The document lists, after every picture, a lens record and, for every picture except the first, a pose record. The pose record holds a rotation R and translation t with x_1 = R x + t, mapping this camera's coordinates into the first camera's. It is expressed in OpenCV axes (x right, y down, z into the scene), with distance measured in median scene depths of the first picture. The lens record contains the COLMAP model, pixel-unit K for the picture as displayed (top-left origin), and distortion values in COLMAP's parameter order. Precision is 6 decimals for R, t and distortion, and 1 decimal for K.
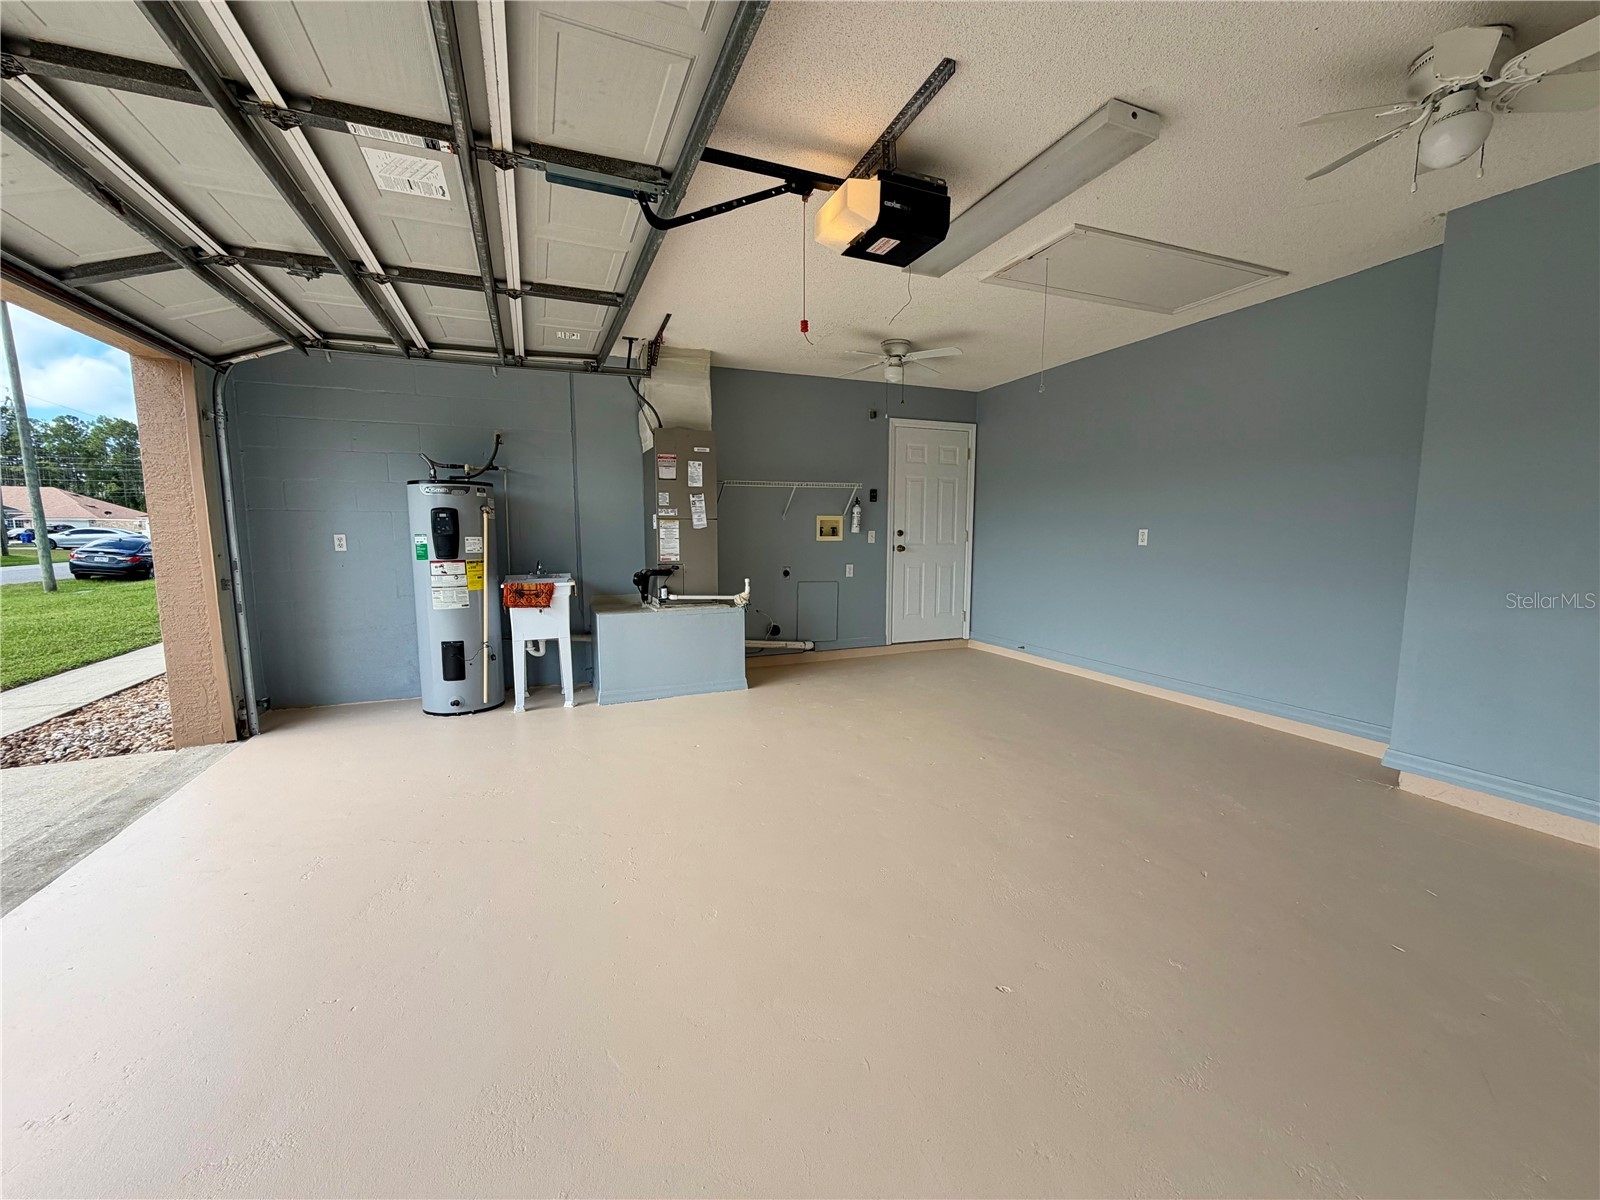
lens RADIAL K [[634.4, 0, 791.9], [0, 634.4, 600.8], [0, 0, 1]] dist [0.000449, 0.000211]
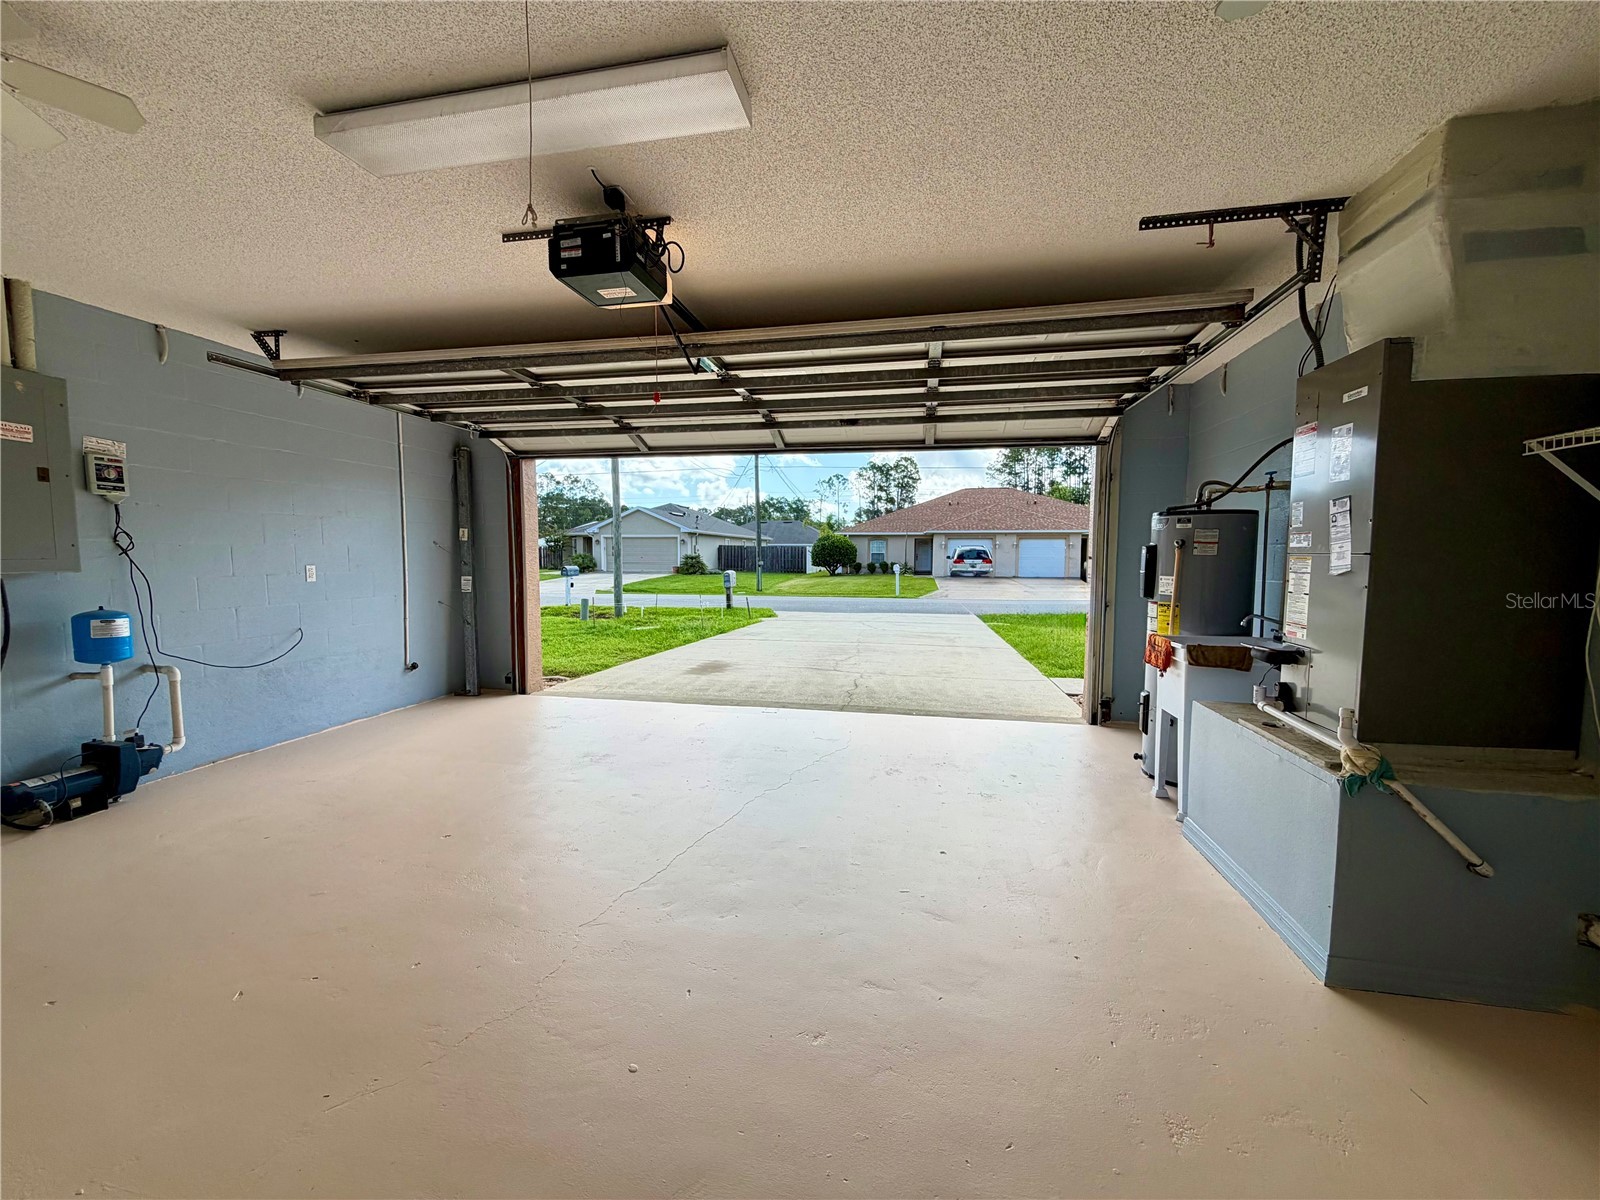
lens RADIAL K [[634.4, 0, 796.7], [0, 634.4, 597.8], [0, 0, 1]] dist [0.000449, 0.000211]
pose [[-0.552666, 0.057097, -0.831445, 0.445905], [-0.097174, 0.986431, 0.132332, -0.124446], [0.827718, 0.153930, -0.539618, 0.959024]]
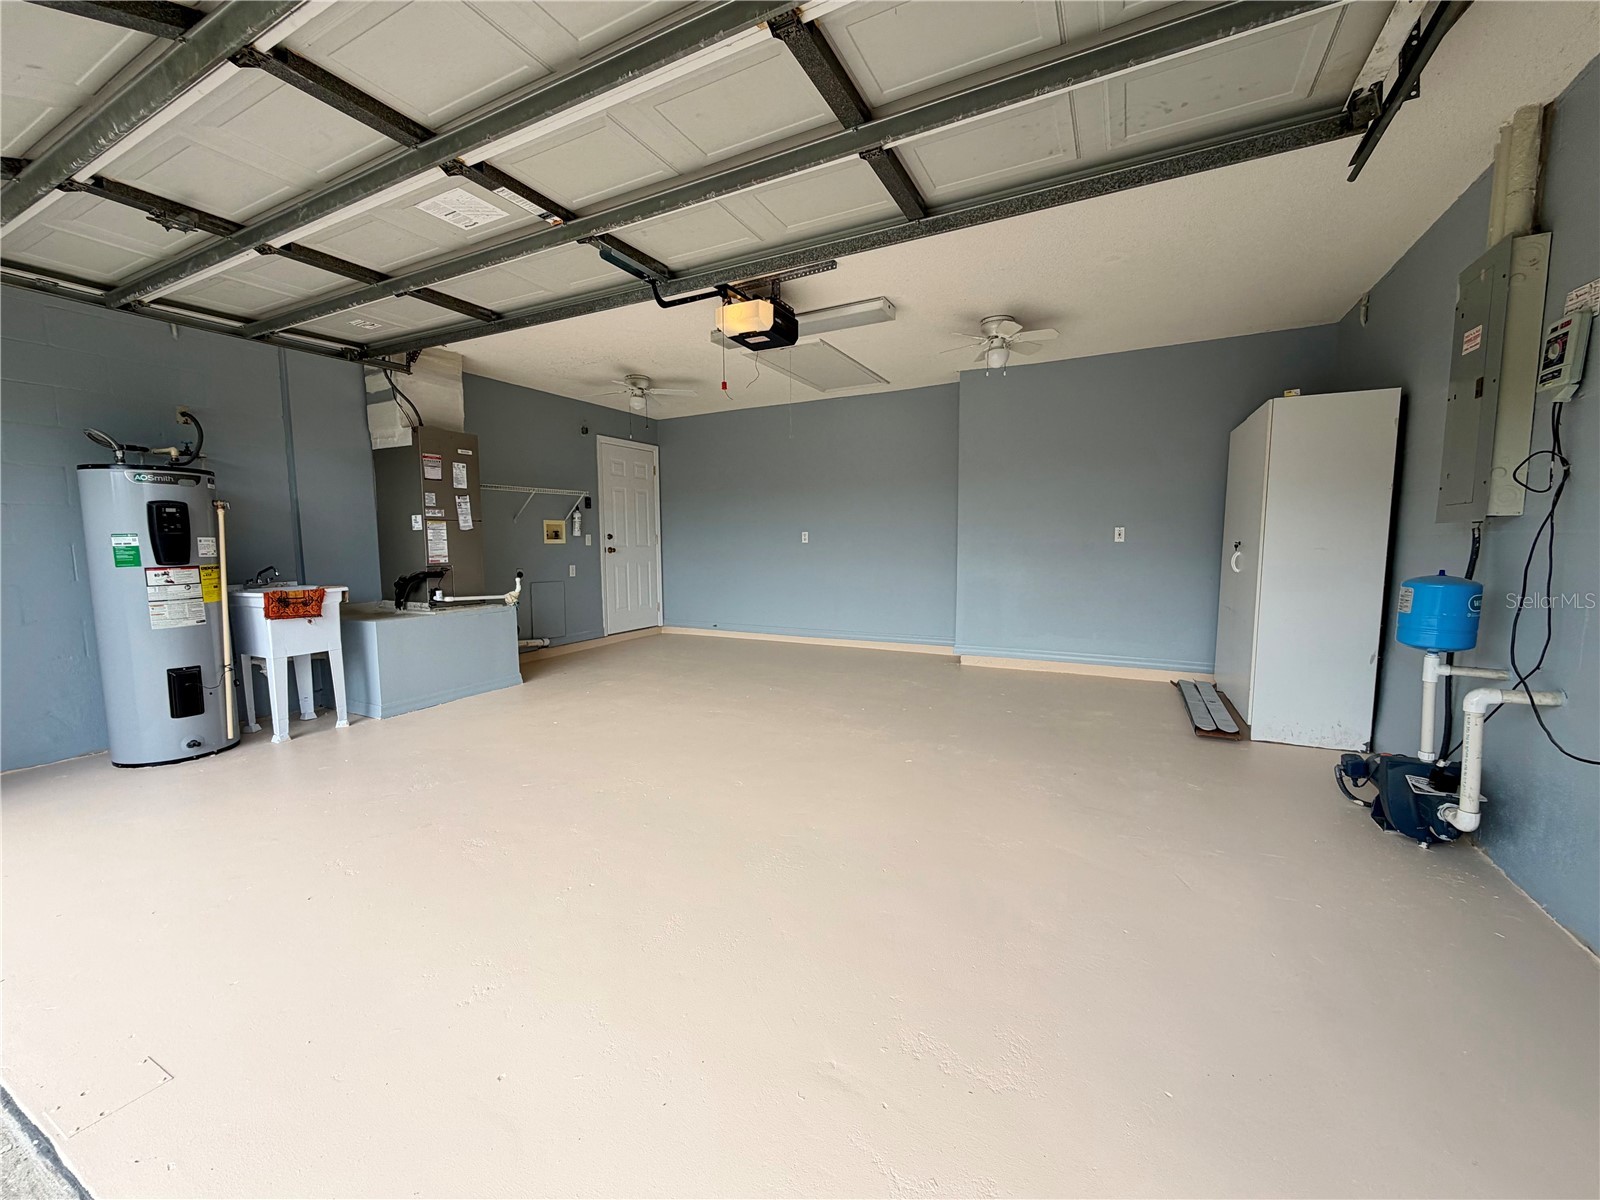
lens RADIAL K [[634.4, 0, 794.2], [0, 634.4, 599.9], [0, 0, 1]] dist [0.000449, 0.000211]
pose [[0.766069, -0.065678, 0.639394, -0.409922], [0.078709, 0.996865, 0.008094, 0.029910], [-0.637920, 0.044126, 0.768837, -0.101922]]
